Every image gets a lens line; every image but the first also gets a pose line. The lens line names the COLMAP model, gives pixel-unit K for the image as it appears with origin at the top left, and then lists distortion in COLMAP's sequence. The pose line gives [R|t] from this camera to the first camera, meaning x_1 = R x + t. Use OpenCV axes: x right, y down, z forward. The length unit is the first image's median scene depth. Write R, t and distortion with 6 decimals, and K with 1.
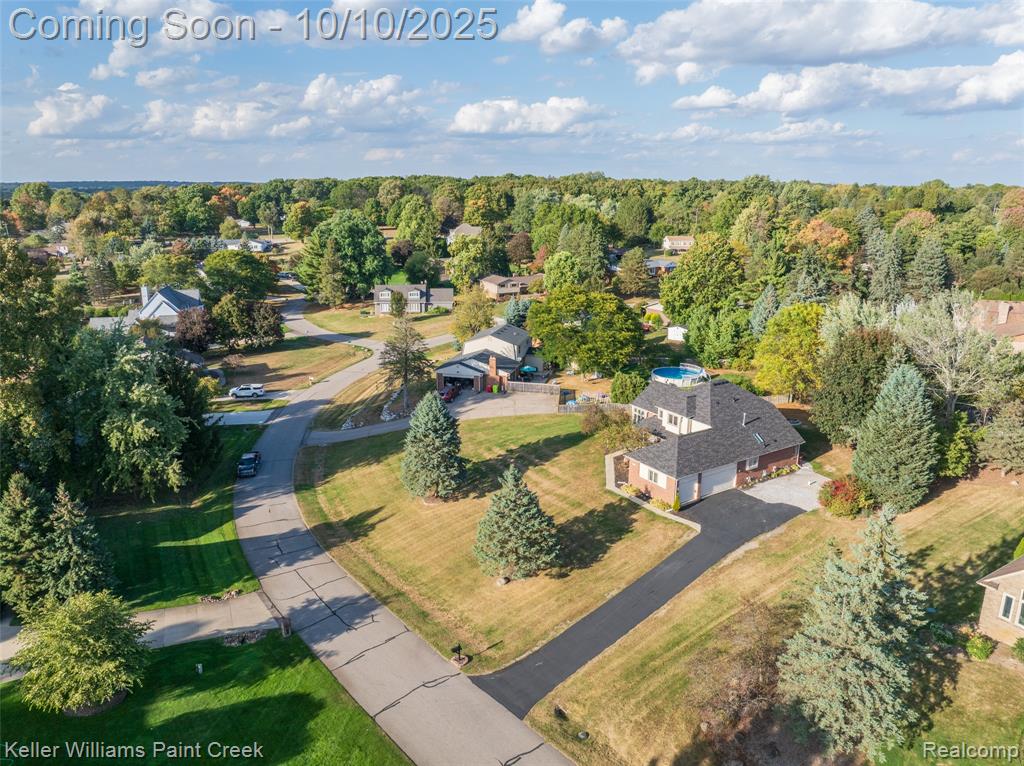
lens RADIAL K [[715.4, 0, 511.5], [0, 715.4, 380.4], [0, 0, 1]] dist [-0.037398, -0.004715]
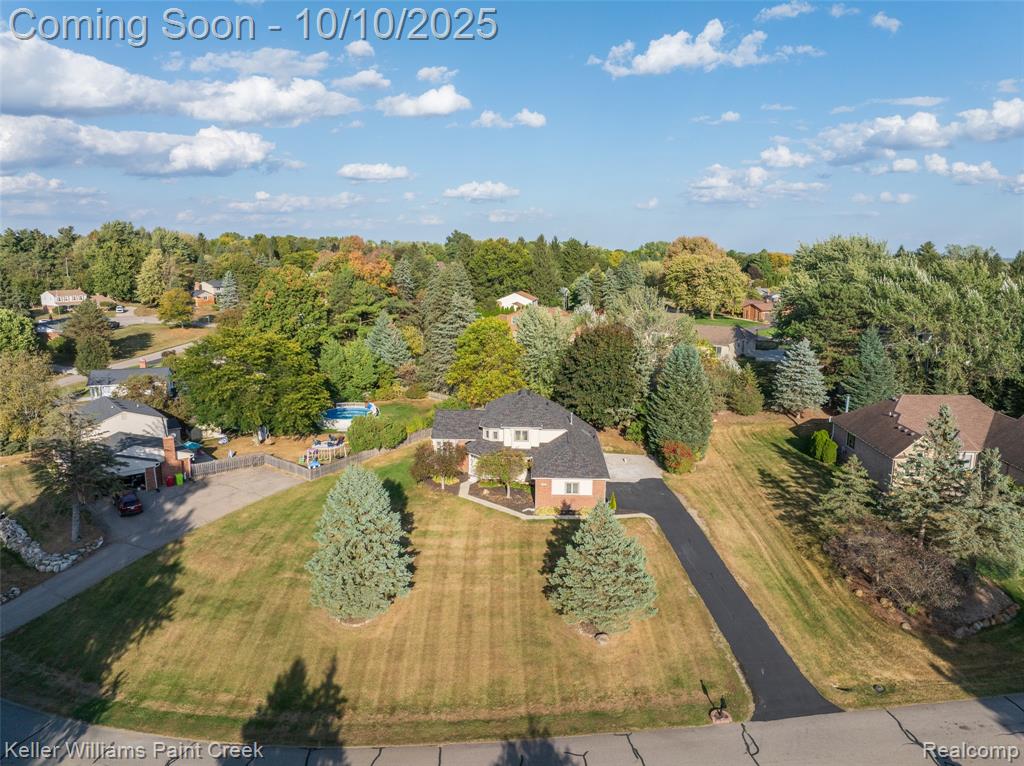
lens RADIAL K [[715.4, 0, 516.9], [0, 715.4, 385.8], [0, 0, 1]] dist [-0.037398, -0.004715]
pose [[0.572086, -0.156210, 0.805181, -0.663399], [0.211321, 0.976625, 0.039326, -0.061125], [-0.792503, 0.147654, 0.591724, 0.506576]]
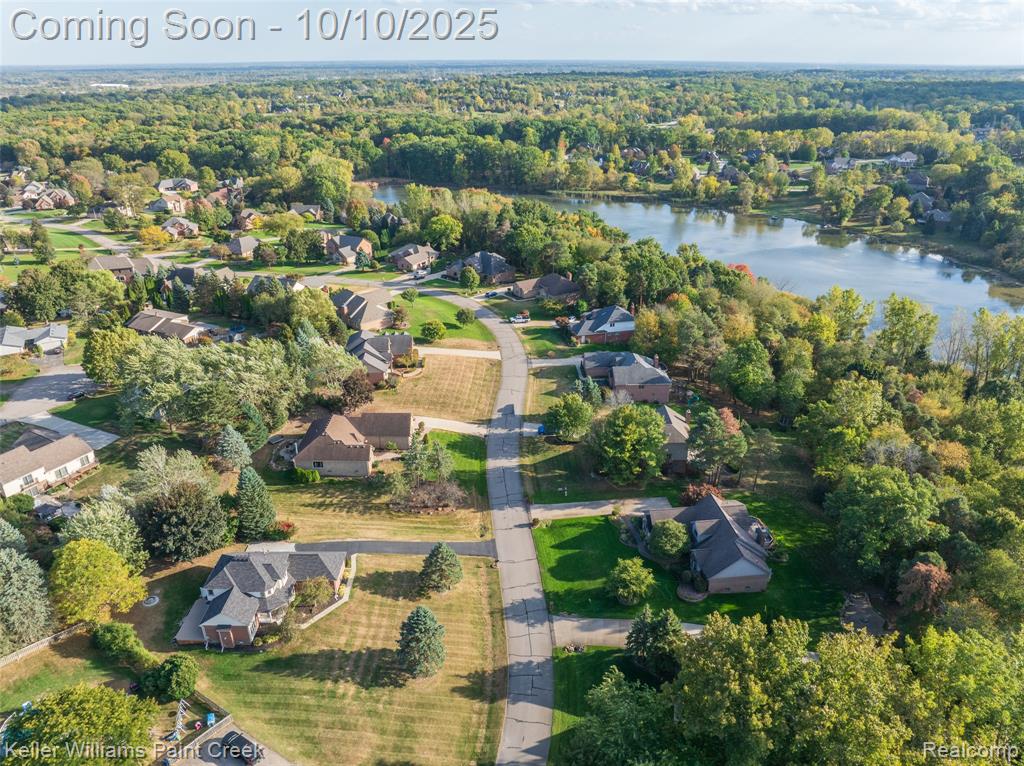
lens RADIAL K [[715.4, 0, 508.0], [0, 715.4, 385.7], [0, 0, 1]] dist [-0.037398, -0.004715]
pose [[-0.841437, -0.224912, 0.491323, -0.969925], [0.137328, 0.790396, 0.597005, -1.296795], [-0.522613, 0.569814, -0.634182, 1.774738]]
